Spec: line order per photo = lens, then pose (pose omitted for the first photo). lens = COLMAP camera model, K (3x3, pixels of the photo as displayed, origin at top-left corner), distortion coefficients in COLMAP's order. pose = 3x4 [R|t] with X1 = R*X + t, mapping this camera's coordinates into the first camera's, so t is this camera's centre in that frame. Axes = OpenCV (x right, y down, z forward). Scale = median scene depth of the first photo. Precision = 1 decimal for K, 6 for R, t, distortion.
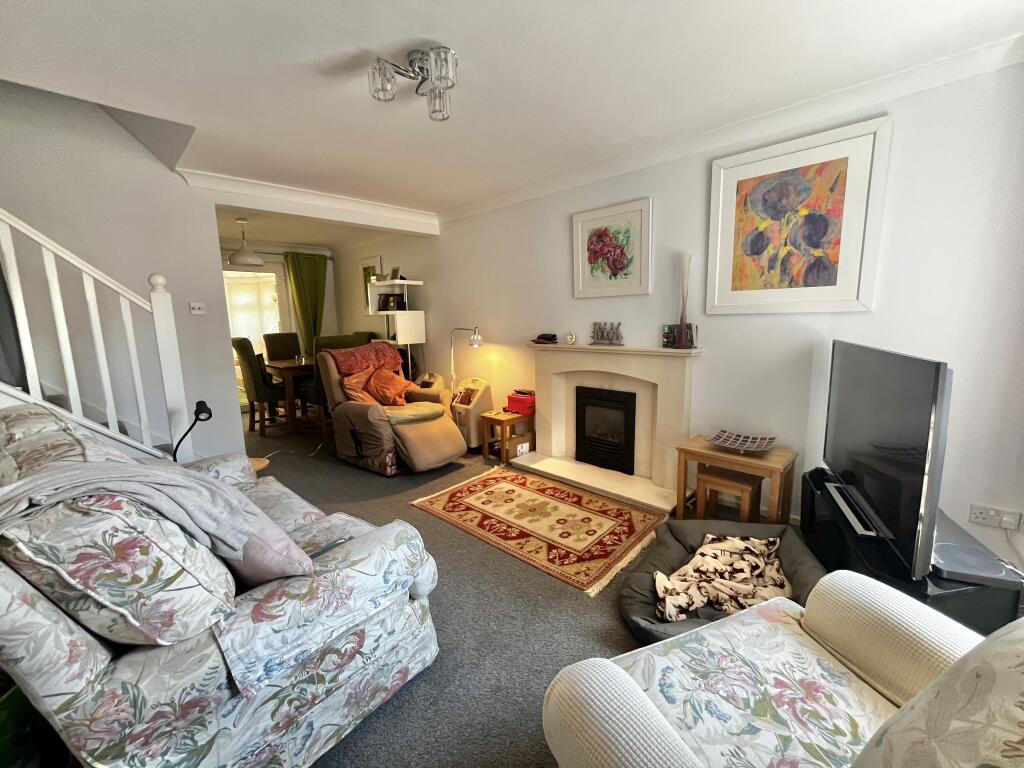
lens RADIAL K [[416.6, 0, 510.3], [0, 416.6, 376.7], [0, 0, 1]] dist [-0.003821, 0.000039]
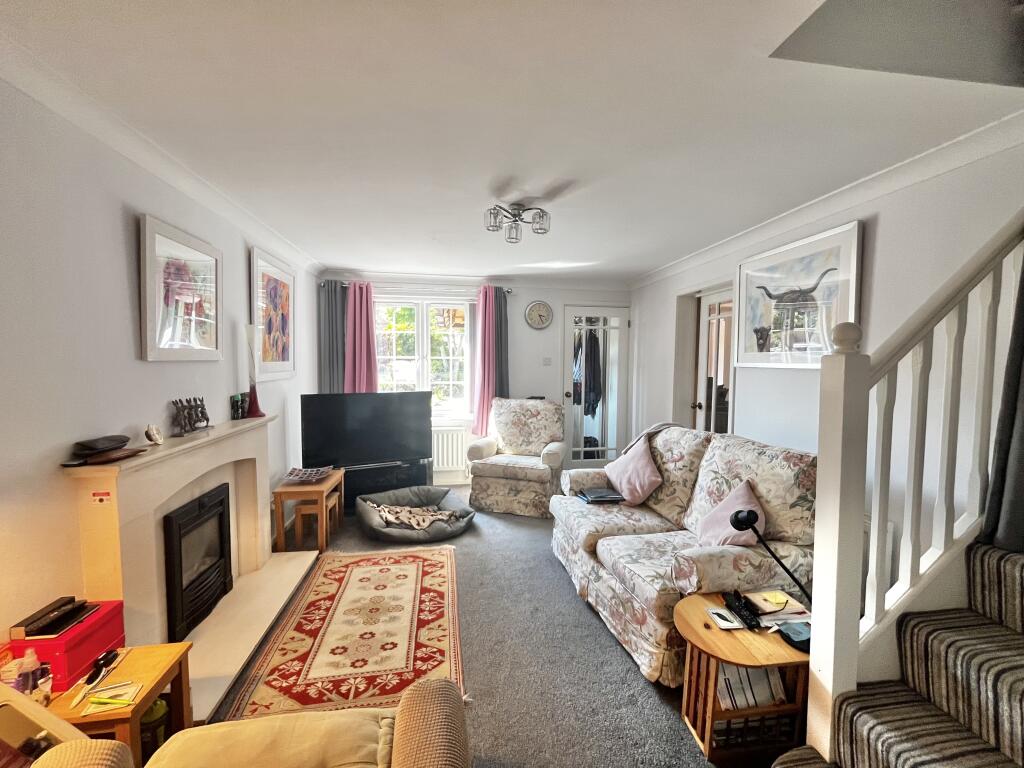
lens RADIAL K [[416.6, 0, 507.6], [0, 416.6, 381.0], [0, 0, 1]] dist [-0.003821, 0.000039]
pose [[-0.780643, -0.008993, 0.624913, -0.668204], [0.117807, 0.979854, 0.161267, -0.234977], [-0.613774, 0.199511, -0.763857, 1.362861]]
